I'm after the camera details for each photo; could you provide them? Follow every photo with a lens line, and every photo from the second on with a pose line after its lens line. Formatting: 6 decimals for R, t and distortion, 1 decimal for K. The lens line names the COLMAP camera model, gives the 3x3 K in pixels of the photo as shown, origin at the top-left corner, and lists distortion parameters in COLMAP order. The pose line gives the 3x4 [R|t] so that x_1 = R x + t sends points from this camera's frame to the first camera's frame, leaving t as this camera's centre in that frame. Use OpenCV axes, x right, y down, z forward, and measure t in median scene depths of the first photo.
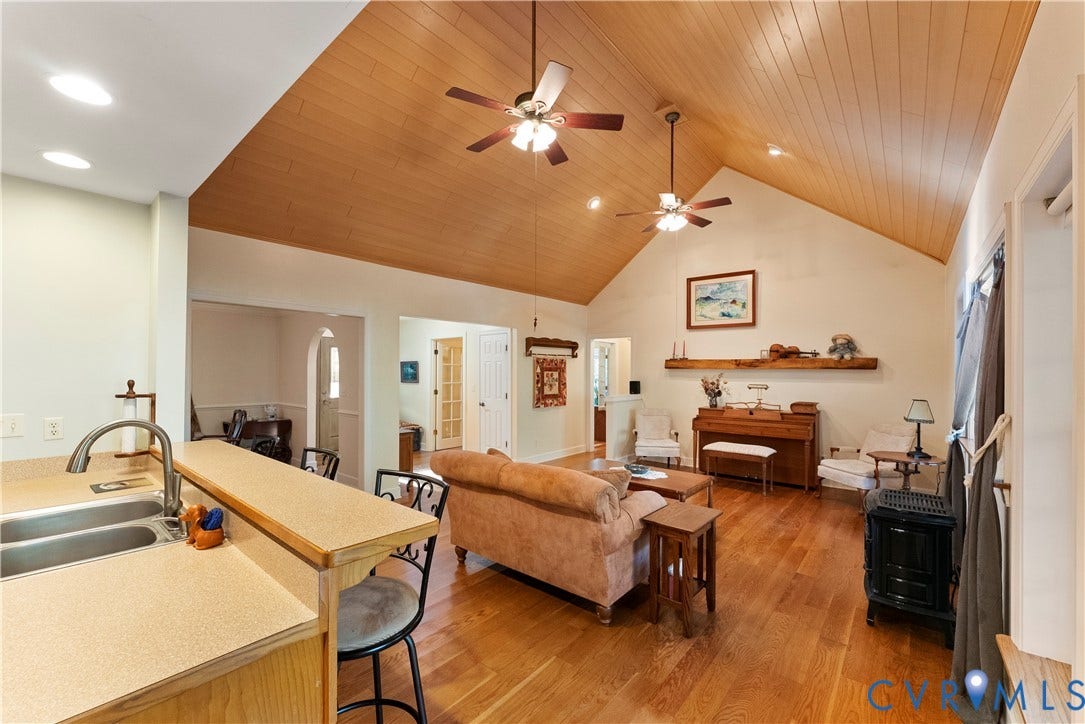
lens RADIAL K [[436.7, 0, 545.6], [0, 436.7, 369.9], [0, 0, 1]] dist [0.000098, -0.000020]
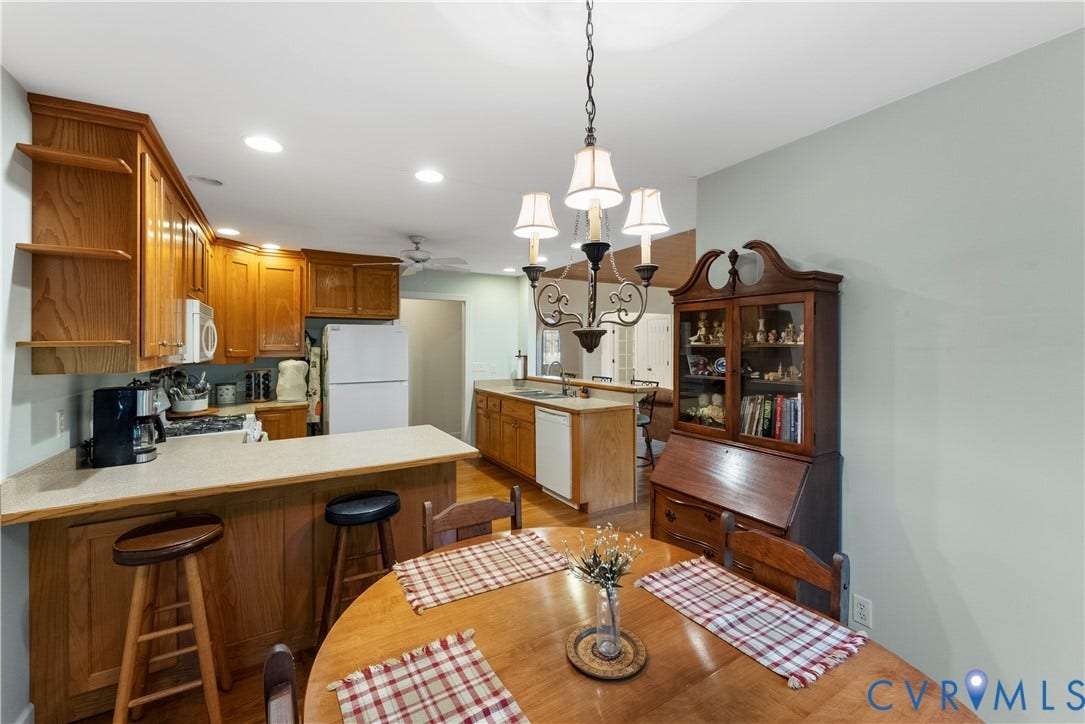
lens RADIAL K [[455.9, 0, 545.3], [0, 455.9, 338.6], [0, 0, 1]] dist [0.004530, 0.000328]
pose [[0.944504, -0.011385, -0.328302, 0.019137], [0.007186, 0.999876, -0.014000, -0.001305], [0.328421, 0.010864, 0.944469, -0.501833]]
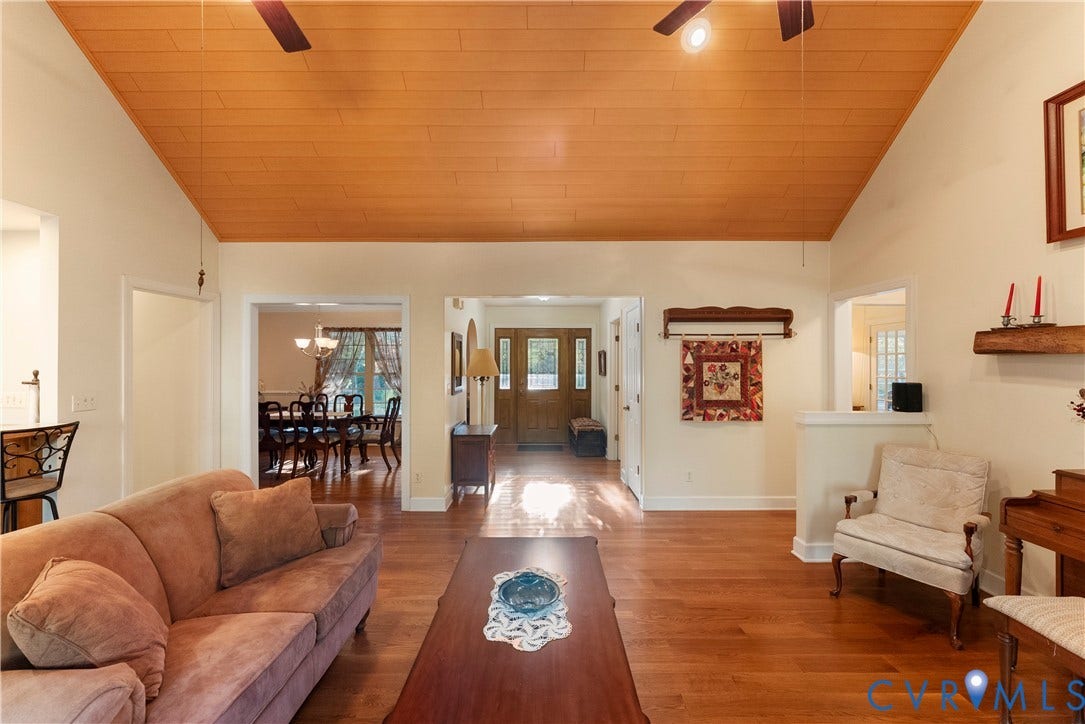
lens RADIAL K [[433.2, 0, 542.5], [0, 433.2, 362.0], [0, 0, 1]] dist [-0.000263, -0.000074]
pose [[0.639226, -0.003042, -0.769013, 0.337832], [0.005143, 0.999987, 0.000320, 0.002062], [0.769002, -0.004159, 0.639233, 0.465297]]
